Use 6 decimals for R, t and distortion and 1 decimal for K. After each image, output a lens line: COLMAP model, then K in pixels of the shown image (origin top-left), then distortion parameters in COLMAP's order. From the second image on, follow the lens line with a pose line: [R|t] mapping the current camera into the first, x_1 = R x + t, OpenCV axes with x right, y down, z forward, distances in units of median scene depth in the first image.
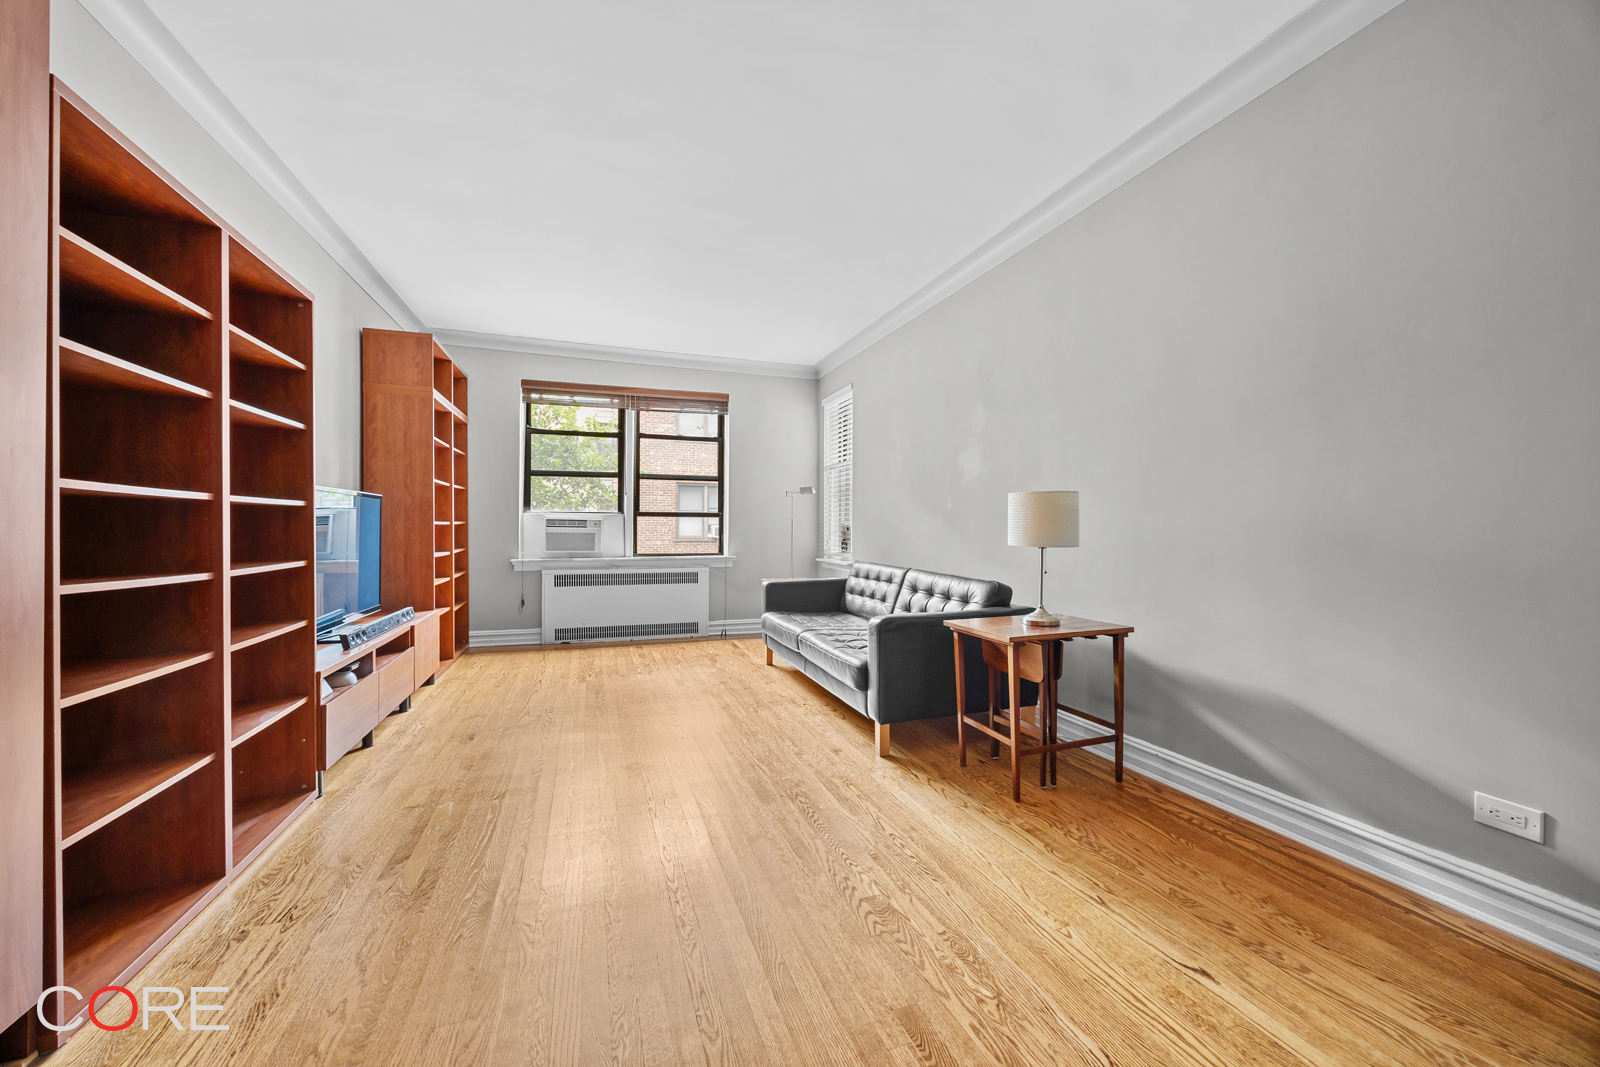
lens RADIAL K [[608.3, 0, 799.6], [0, 608.3, 528.9], [0, 0, 1]] dist [-0.001731, -0.000006]
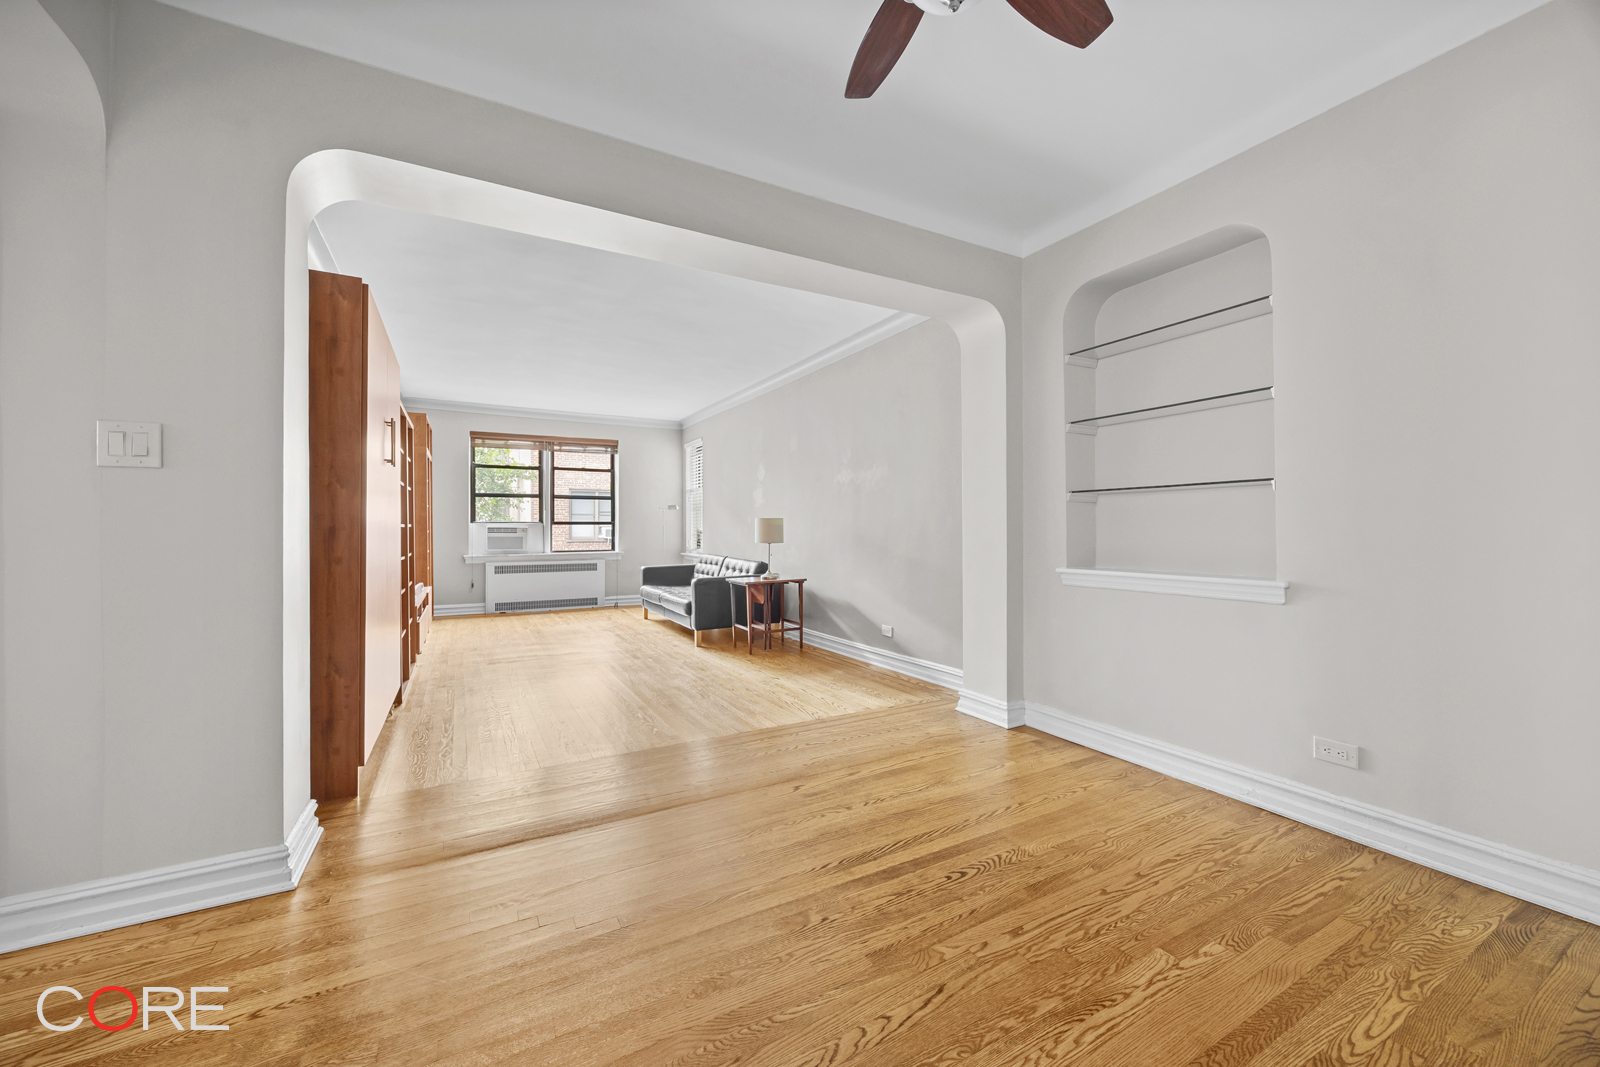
lens RADIAL K [[607.0, 0, 800.4], [0, 607.0, 526.6], [0, 0, 1]] dist [-0.001901, 0.000186]
pose [[0.984799, -0.004867, 0.173628, 0.067117], [0.005215, 0.999985, -0.001547, -0.012776], [-0.173618, 0.002429, 0.984810, -0.574624]]
